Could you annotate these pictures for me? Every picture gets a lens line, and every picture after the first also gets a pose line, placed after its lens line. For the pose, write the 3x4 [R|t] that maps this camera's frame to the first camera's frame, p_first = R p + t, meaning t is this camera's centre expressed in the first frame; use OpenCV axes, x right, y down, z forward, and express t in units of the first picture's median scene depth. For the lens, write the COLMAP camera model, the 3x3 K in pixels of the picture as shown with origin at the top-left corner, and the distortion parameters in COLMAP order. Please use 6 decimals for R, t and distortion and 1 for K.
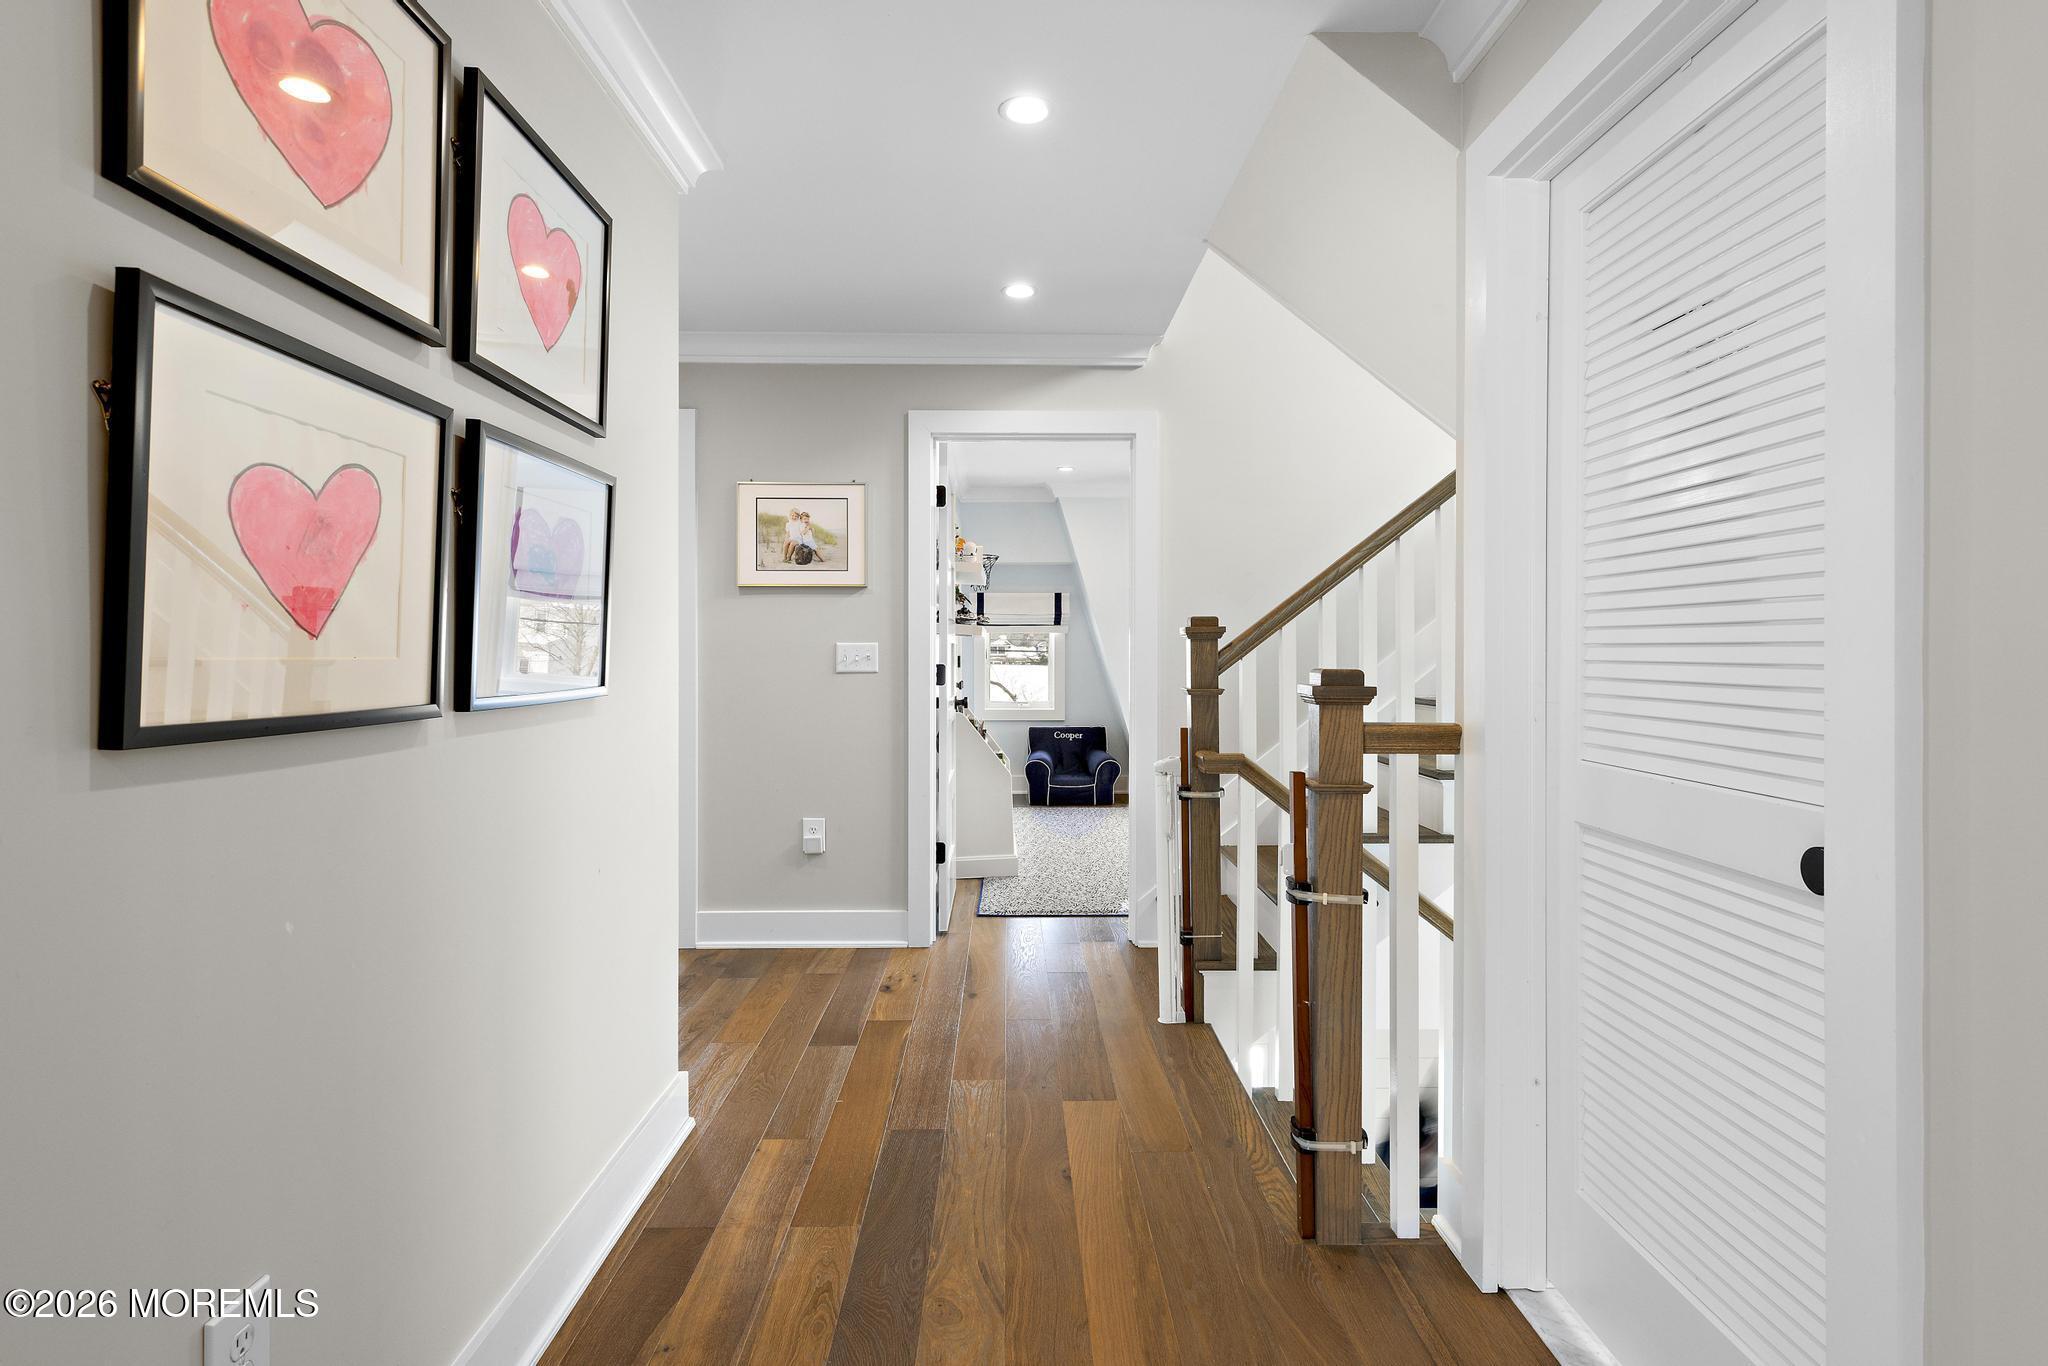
lens RADIAL K [[1064.9, 0, 1026.7], [0, 1064.9, 667.8], [0, 0, 1]] dist [-0.000908, -0.000063]
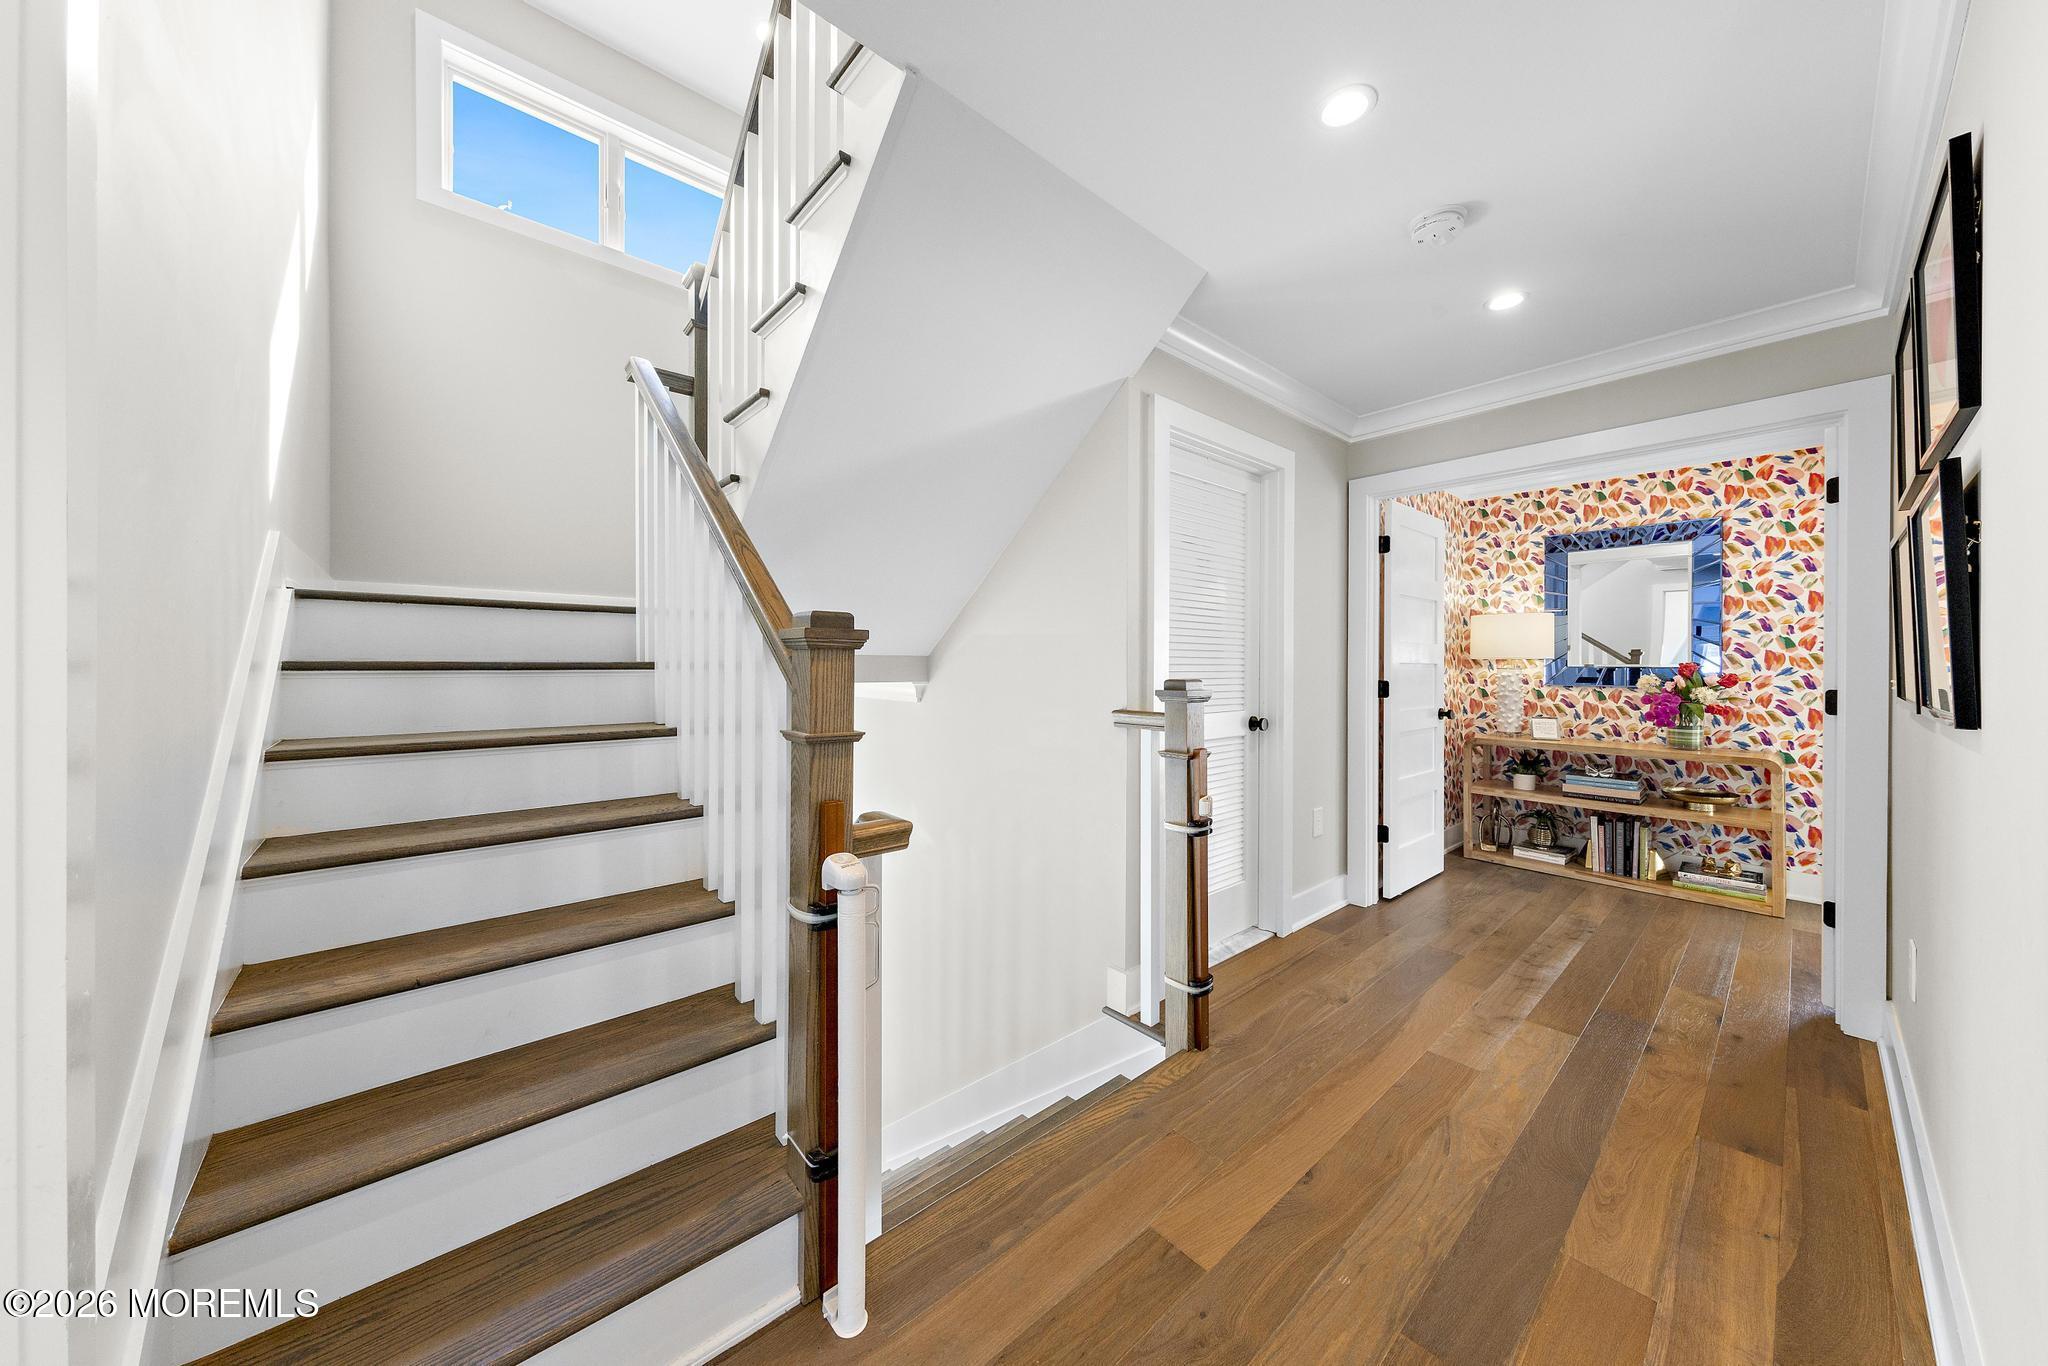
lens RADIAL K [[702.9, 0, 1028.1], [0, 702.9, 669.8], [0, 0, 1]] dist [0.001146, 0.000030]
pose [[-0.658663, -0.006952, 0.752406, -0.275314], [0.013228, 0.999696, 0.020817, -0.027476], [-0.752322, 0.023664, -0.658371, 1.547105]]
